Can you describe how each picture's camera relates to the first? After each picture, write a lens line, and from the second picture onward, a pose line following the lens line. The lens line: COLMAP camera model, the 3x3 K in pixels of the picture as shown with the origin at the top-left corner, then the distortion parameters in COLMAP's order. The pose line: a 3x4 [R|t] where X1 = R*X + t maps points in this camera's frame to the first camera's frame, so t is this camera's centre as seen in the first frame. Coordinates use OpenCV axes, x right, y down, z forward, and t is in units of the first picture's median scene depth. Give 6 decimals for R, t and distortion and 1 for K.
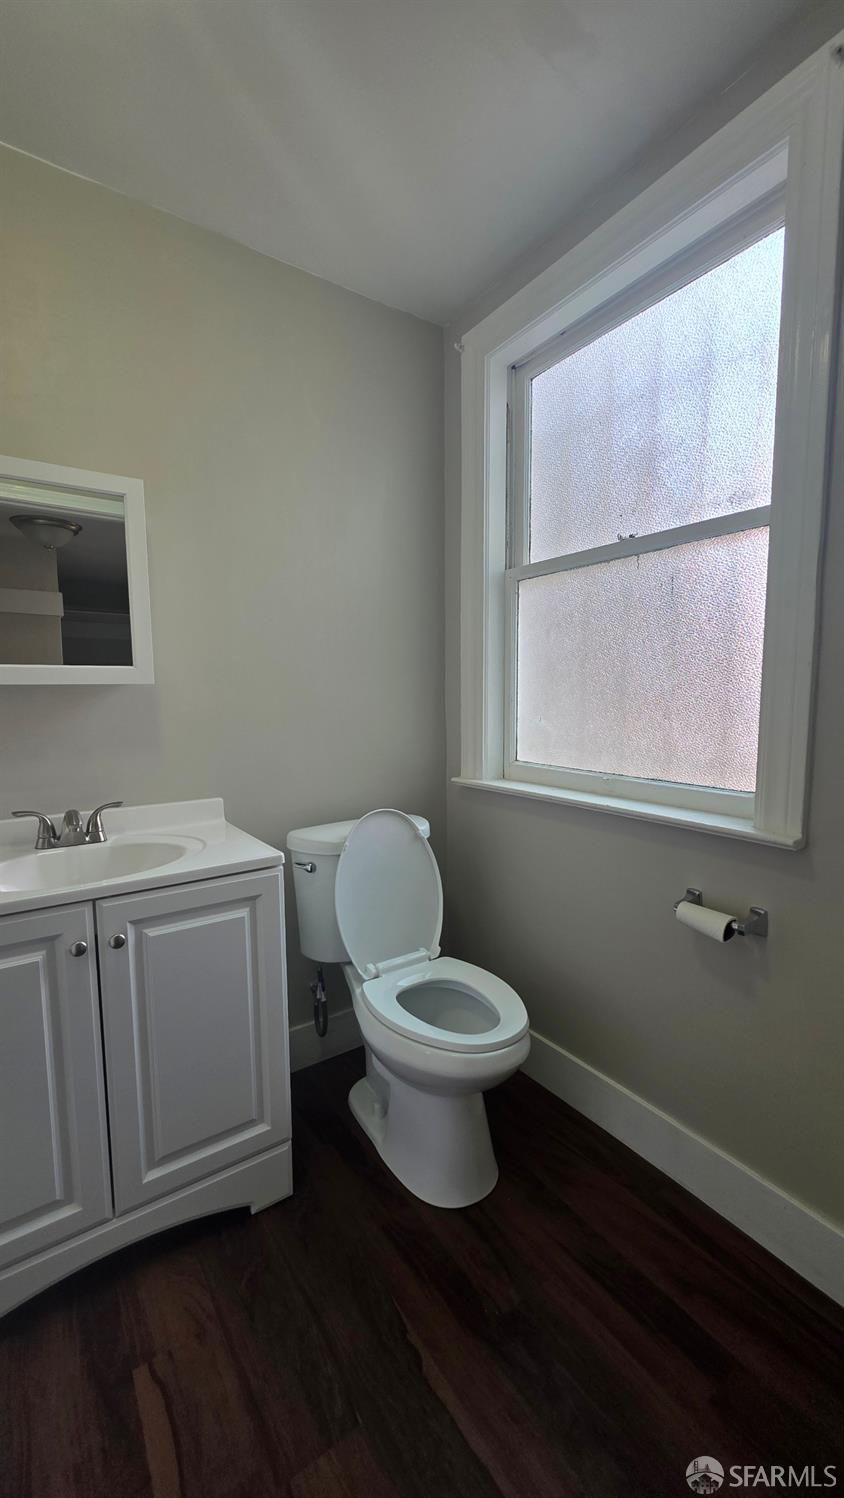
lens RADIAL K [[594.0, 0, 422.0], [0, 594.0, 749.0], [0, 0, 1]] dist [0.000460, -0.000492]
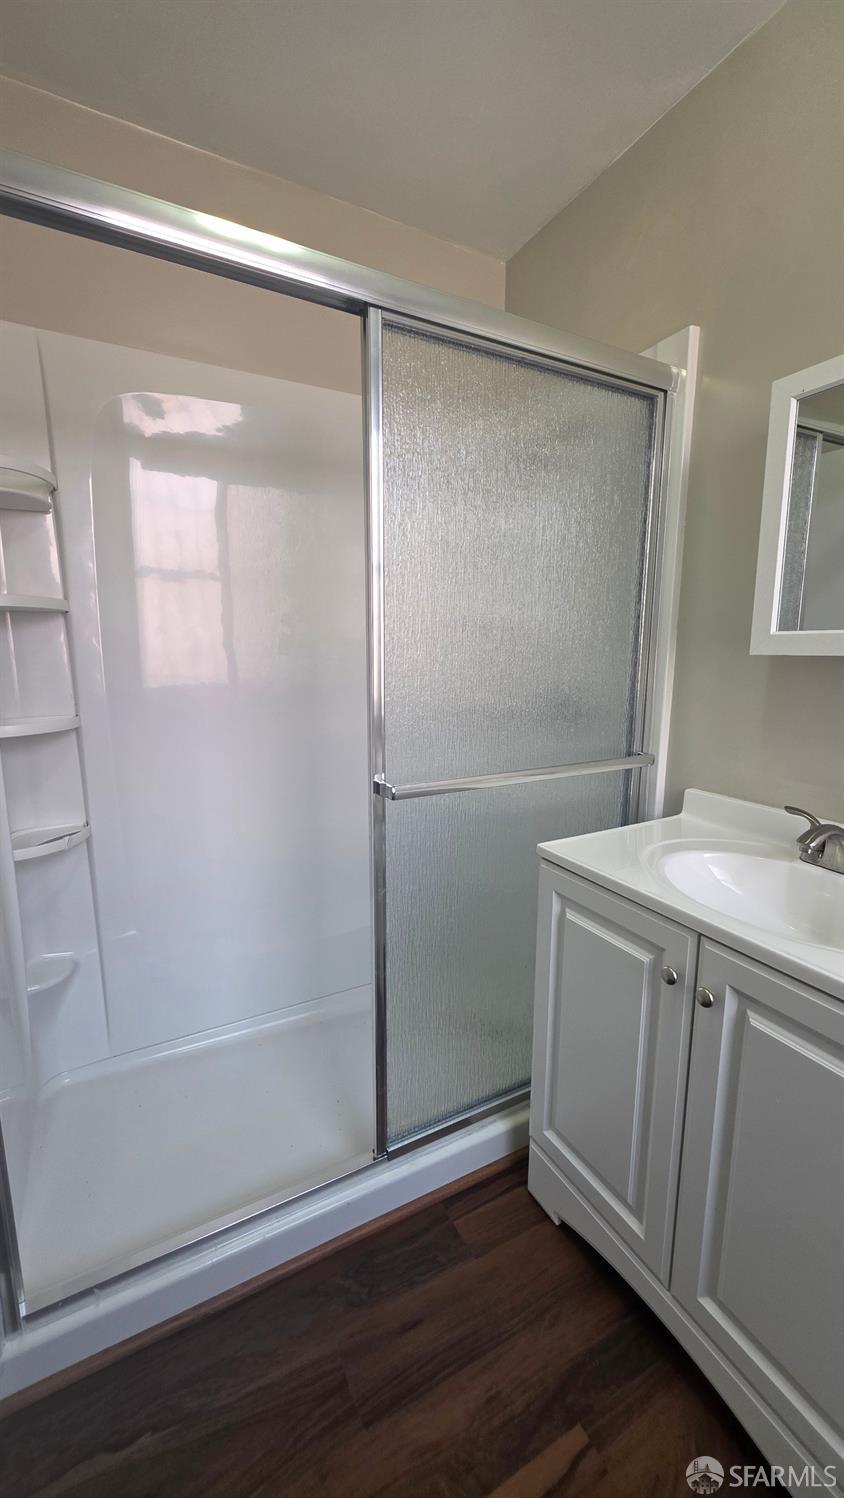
lens RADIAL K [[594.0, 0, 422.0], [0, 594.0, 749.0], [0, 0, 1]] dist [0.000460, -0.000492]
pose [[-0.116656, 0.186446, -0.975515, 0.220501], [-0.101573, 0.974831, 0.198462, -0.107031], [0.987965, 0.122237, -0.094782, 0.680476]]
